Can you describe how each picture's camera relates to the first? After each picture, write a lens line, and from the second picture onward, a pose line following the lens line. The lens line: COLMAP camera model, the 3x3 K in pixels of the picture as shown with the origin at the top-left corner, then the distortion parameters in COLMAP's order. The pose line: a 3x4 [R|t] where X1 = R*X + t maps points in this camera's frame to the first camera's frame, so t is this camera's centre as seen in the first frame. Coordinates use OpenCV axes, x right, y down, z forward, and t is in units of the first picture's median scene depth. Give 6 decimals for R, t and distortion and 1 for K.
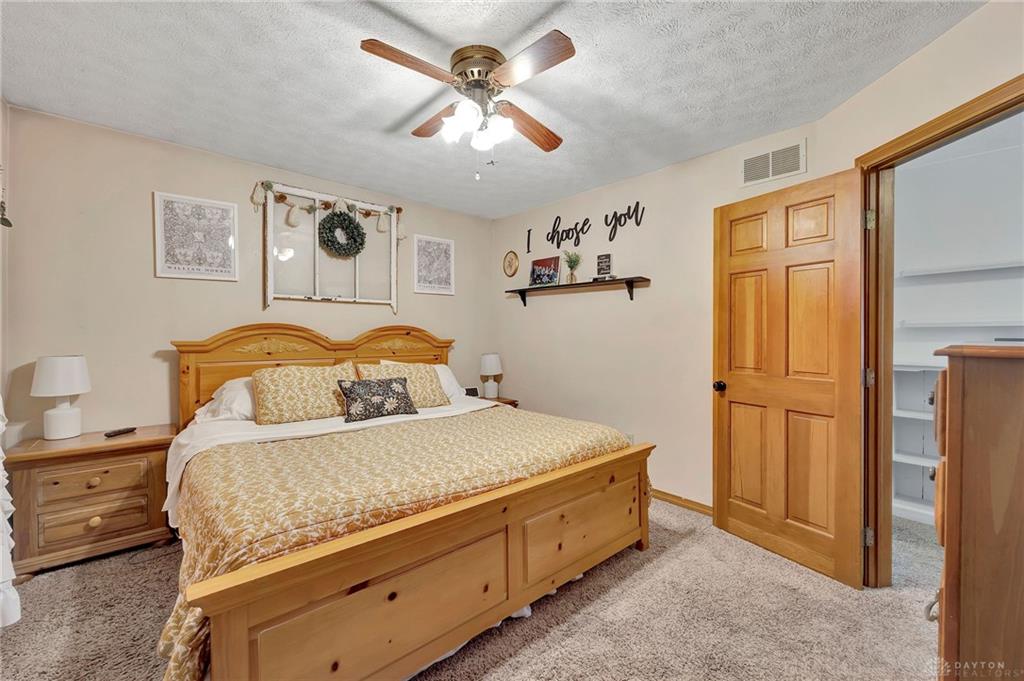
lens RADIAL K [[397.3, 0, 518.5], [0, 397.3, 335.3], [0, 0, 1]] dist [-0.001193, 0.000268]
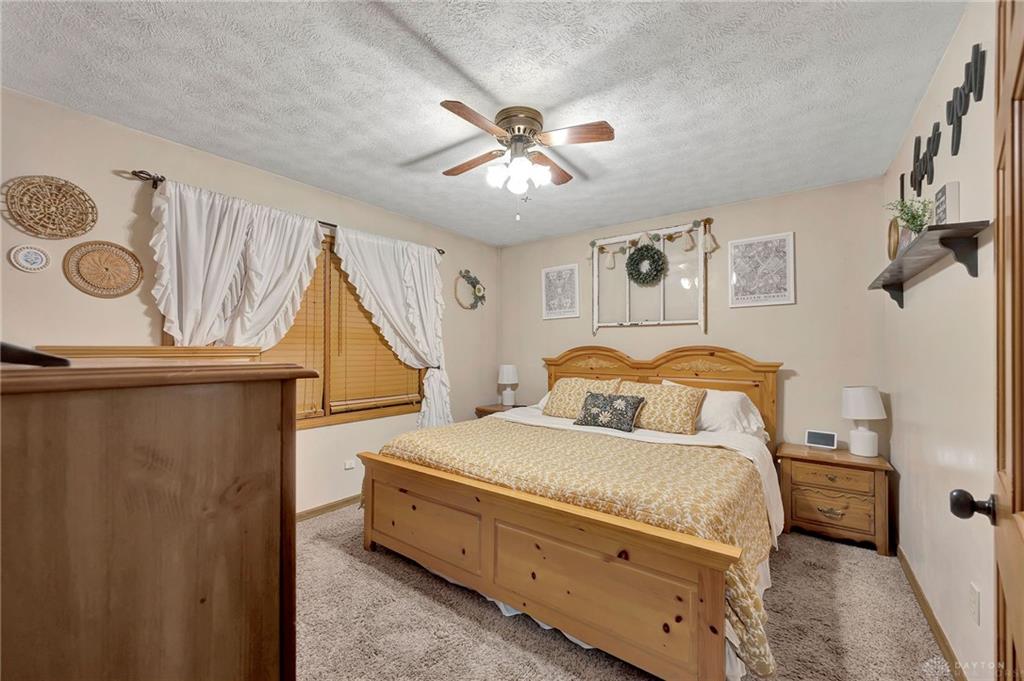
lens RADIAL K [[397.3, 0, 518.0], [0, 397.3, 350.8], [0, 0, 1]] dist [-0.001193, 0.000268]
pose [[0.240396, -0.005200, -0.970661, 0.597628], [-0.010202, 0.999917, -0.007883, -0.000838], [0.970621, 0.011798, 0.240323, 0.424070]]
